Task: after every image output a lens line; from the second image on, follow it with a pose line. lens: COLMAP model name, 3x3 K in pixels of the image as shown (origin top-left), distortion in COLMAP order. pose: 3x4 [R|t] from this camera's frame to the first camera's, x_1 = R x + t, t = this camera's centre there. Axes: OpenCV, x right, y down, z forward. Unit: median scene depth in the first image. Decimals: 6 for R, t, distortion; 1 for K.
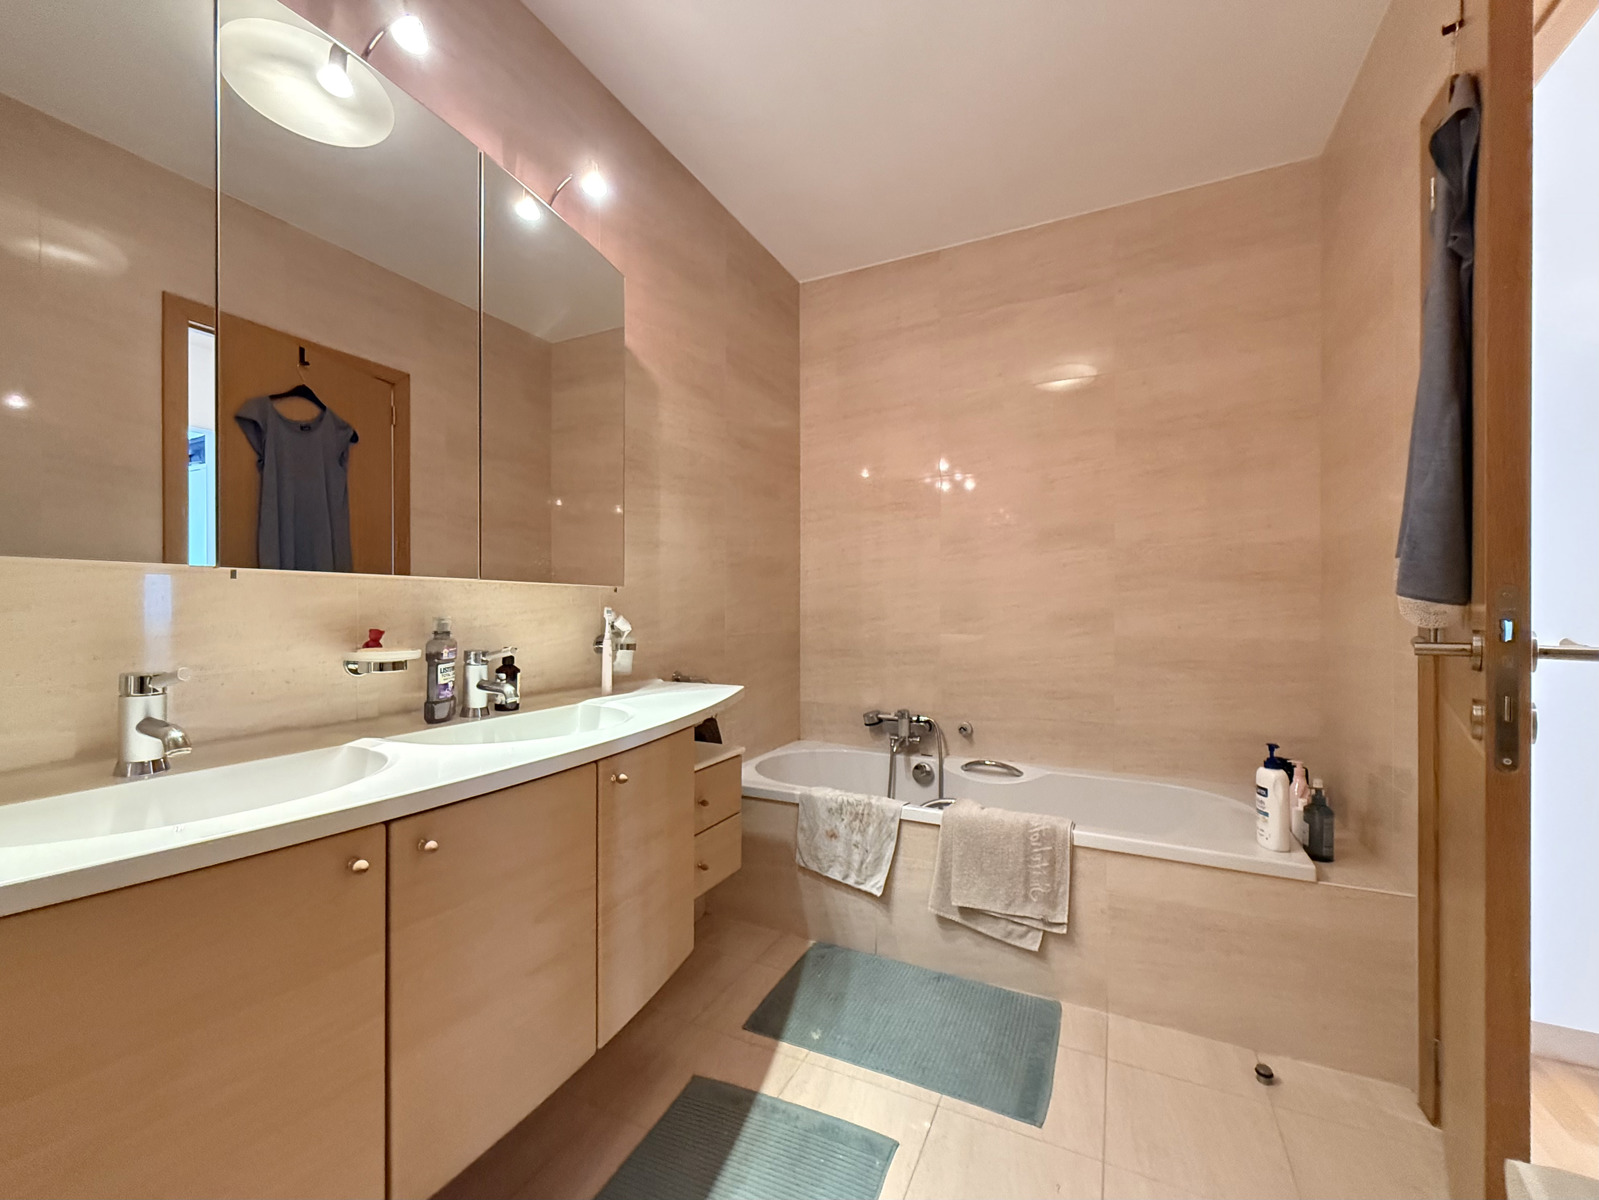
lens RADIAL K [[646.7, 0, 799.5], [0, 646.7, 600.0], [0, 0, 1]] dist [-0.000256, 0.000136]
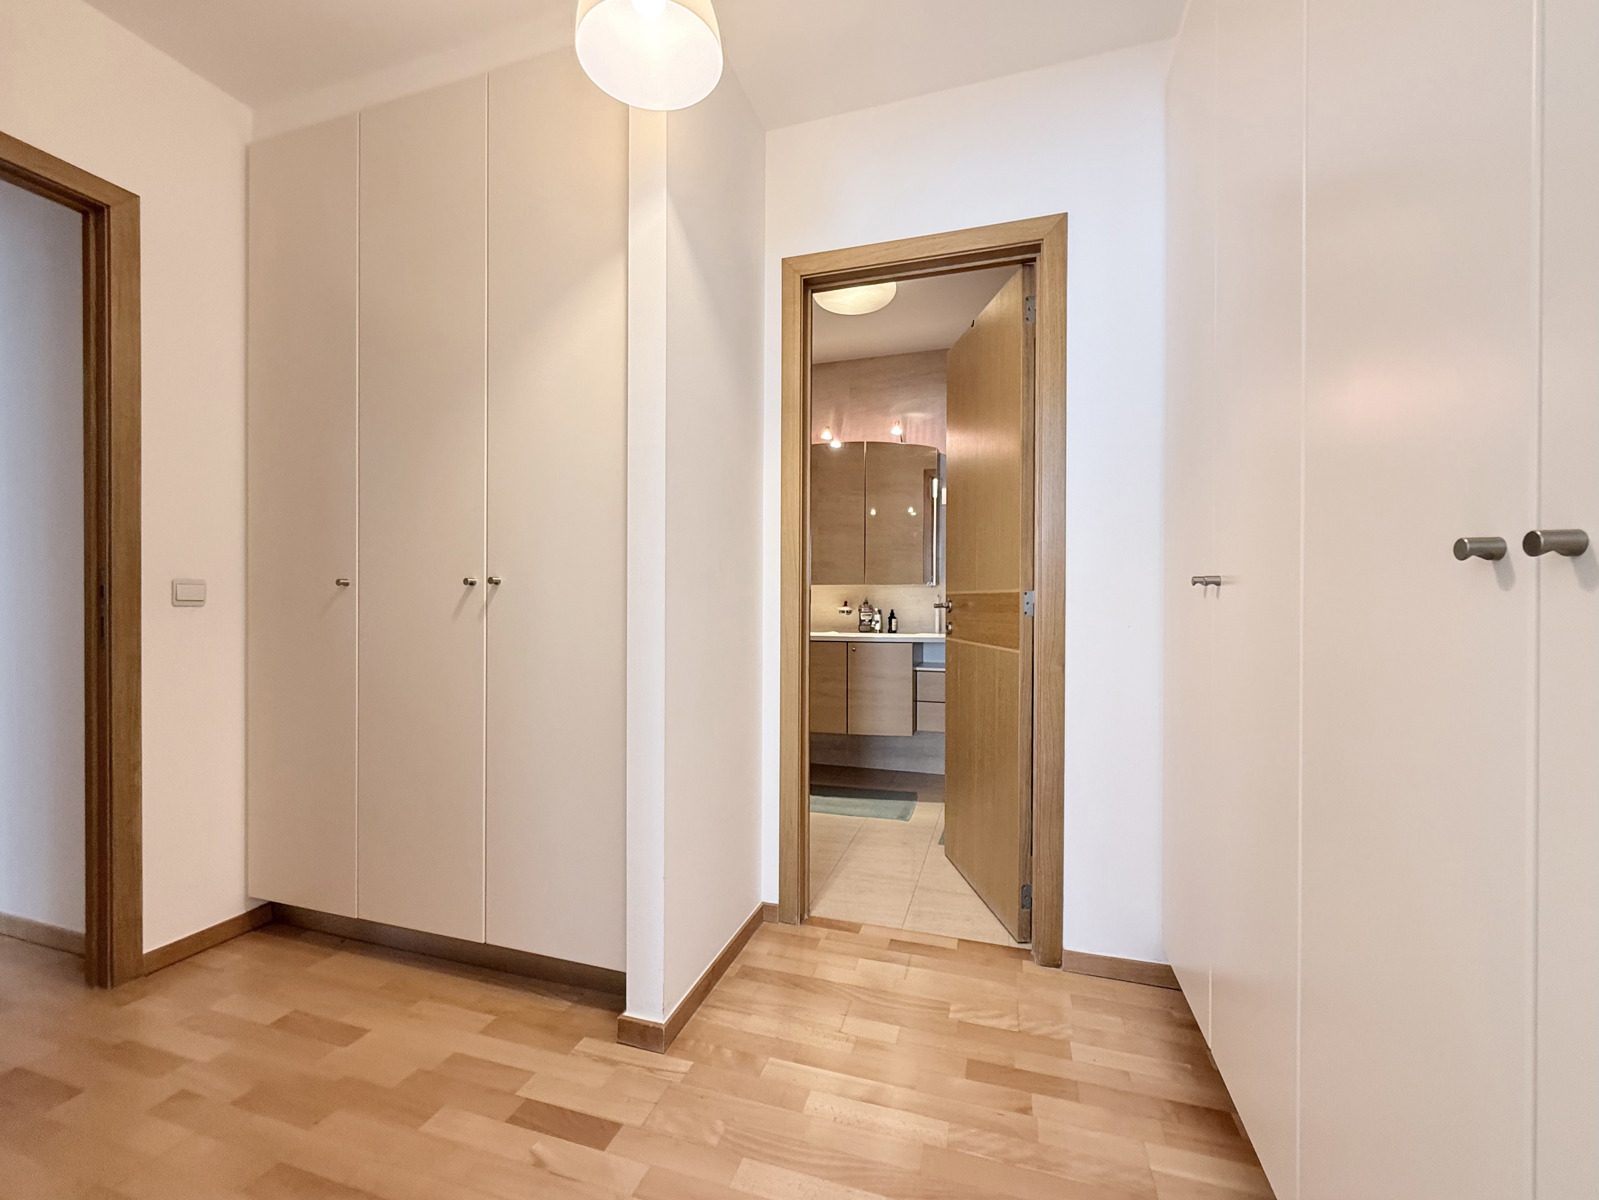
lens RADIAL K [[646.7, 0, 799.5], [0, 646.7, 600.0], [0, 0, 1]] dist [-0.000256, 0.000136]
pose [[0.150751, 0.004101, -0.988563, 2.218644], [0.003184, 0.999984, 0.004634, 0.022309], [0.988567, -0.003846, 0.150736, 0.231753]]
